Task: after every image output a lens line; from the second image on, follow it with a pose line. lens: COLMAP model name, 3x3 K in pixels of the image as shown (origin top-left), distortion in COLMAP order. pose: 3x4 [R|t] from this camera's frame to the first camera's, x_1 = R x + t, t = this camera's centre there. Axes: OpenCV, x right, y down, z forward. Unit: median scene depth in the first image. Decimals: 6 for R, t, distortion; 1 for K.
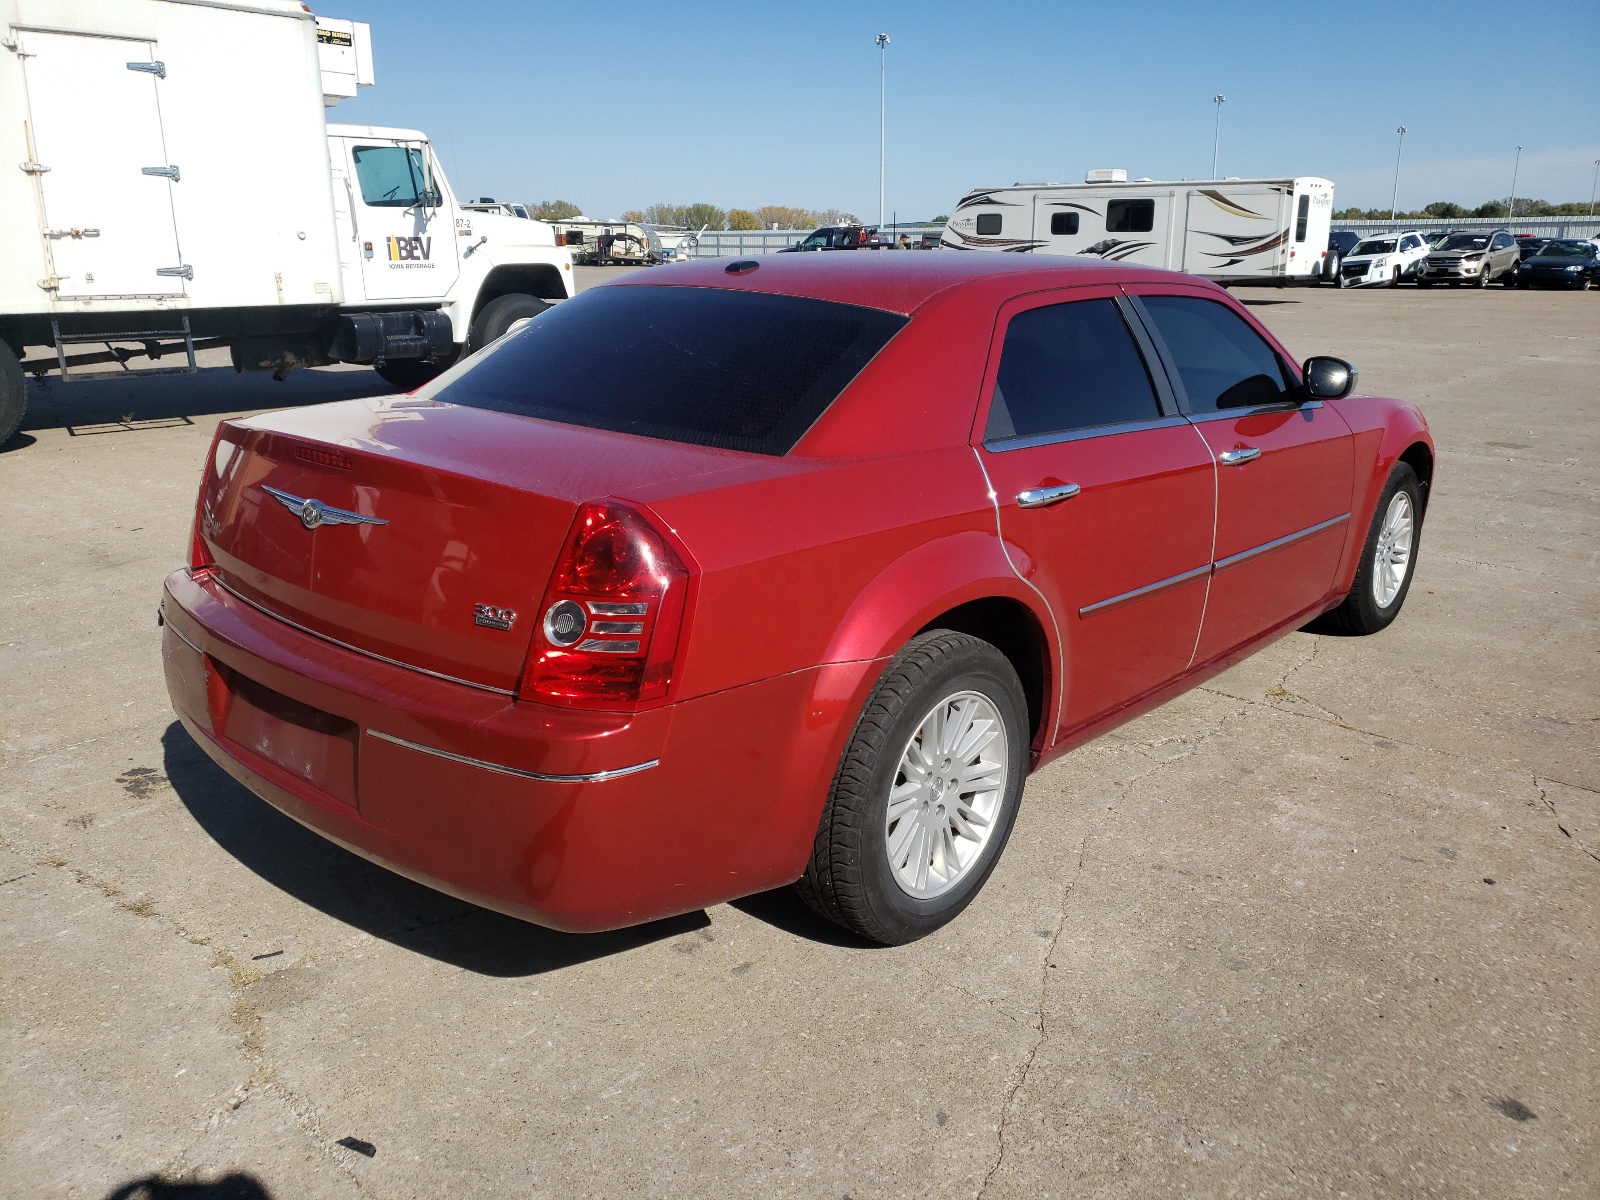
lens RADIAL K [[1167.5, 0, 804.3], [0, 1167.5, 589.2], [0, 0, 1]] dist [0.048787, -0.047219]
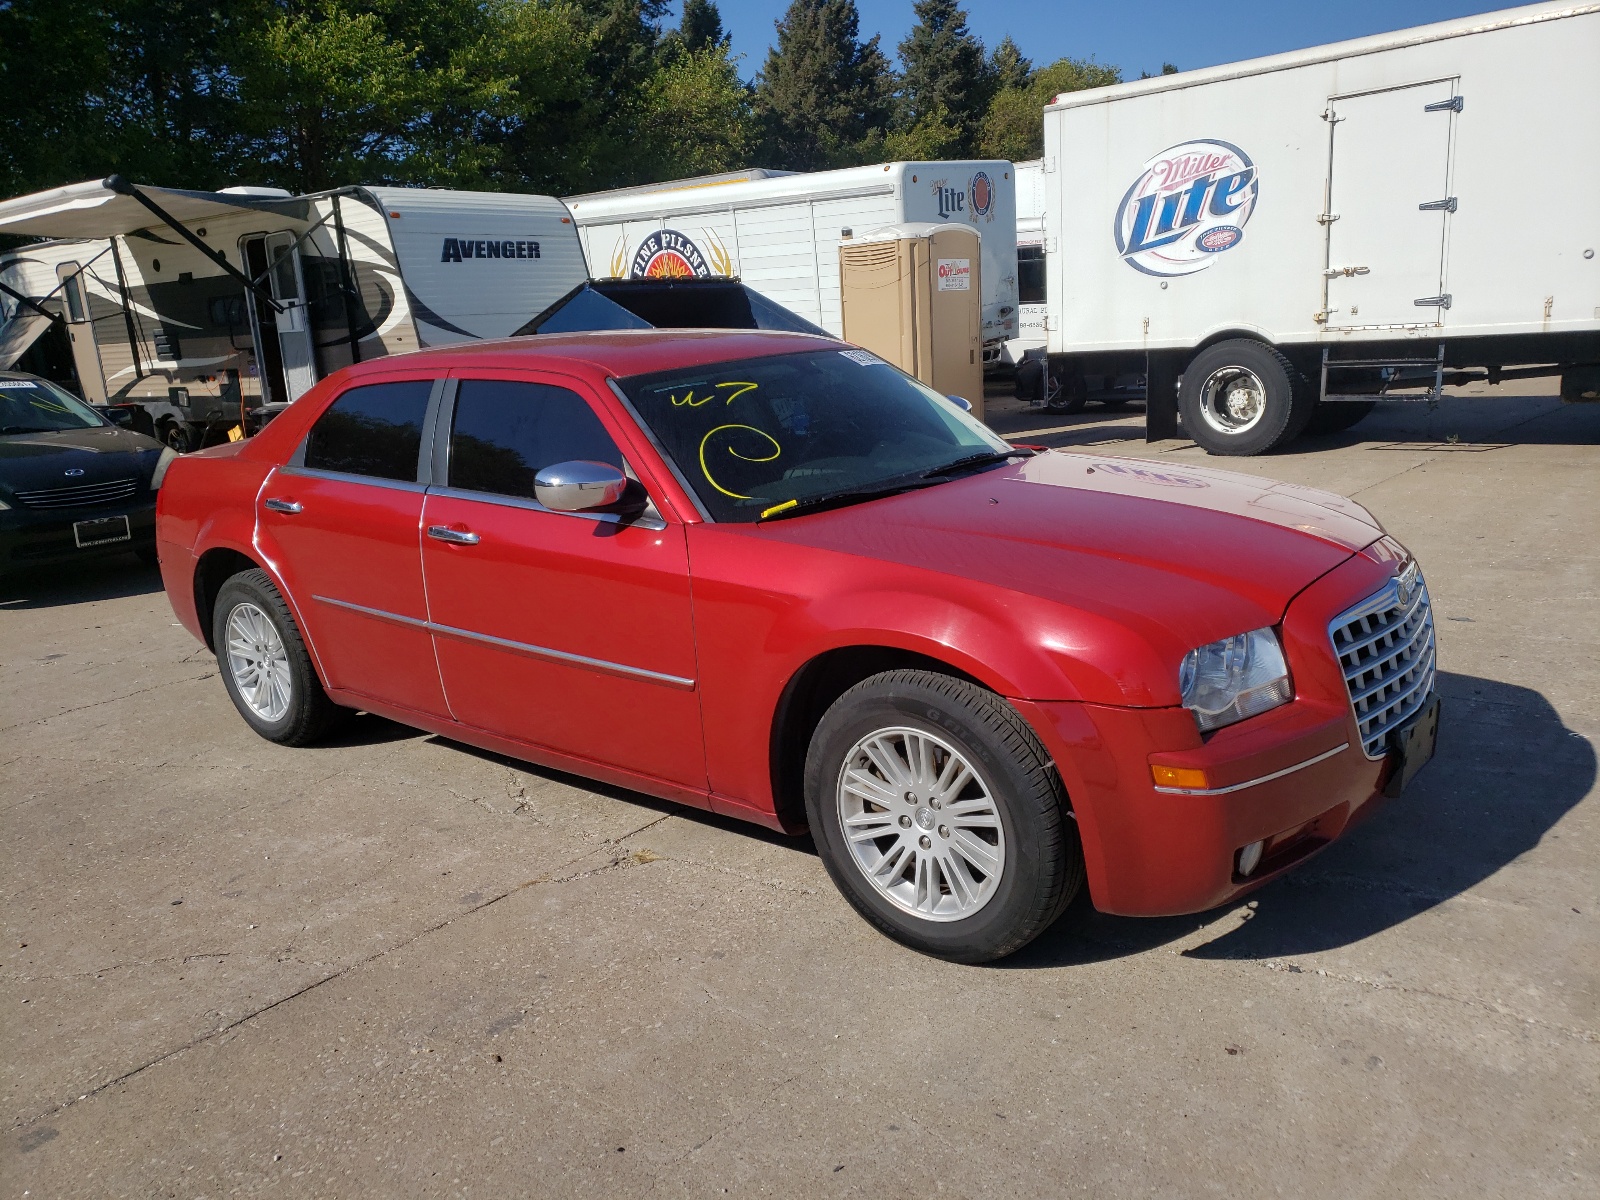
lens RADIAL K [[1167.5, 0, 804.3], [0, 1167.5, 589.2], [0, 0, 1]] dist [0.048787, -0.047219]
pose [[0.089201, 0.217803, -0.971908, 0.486415], [-0.217866, 0.956434, 0.194339, -0.115326], [0.971894, 0.194411, 0.132767, 0.399277]]
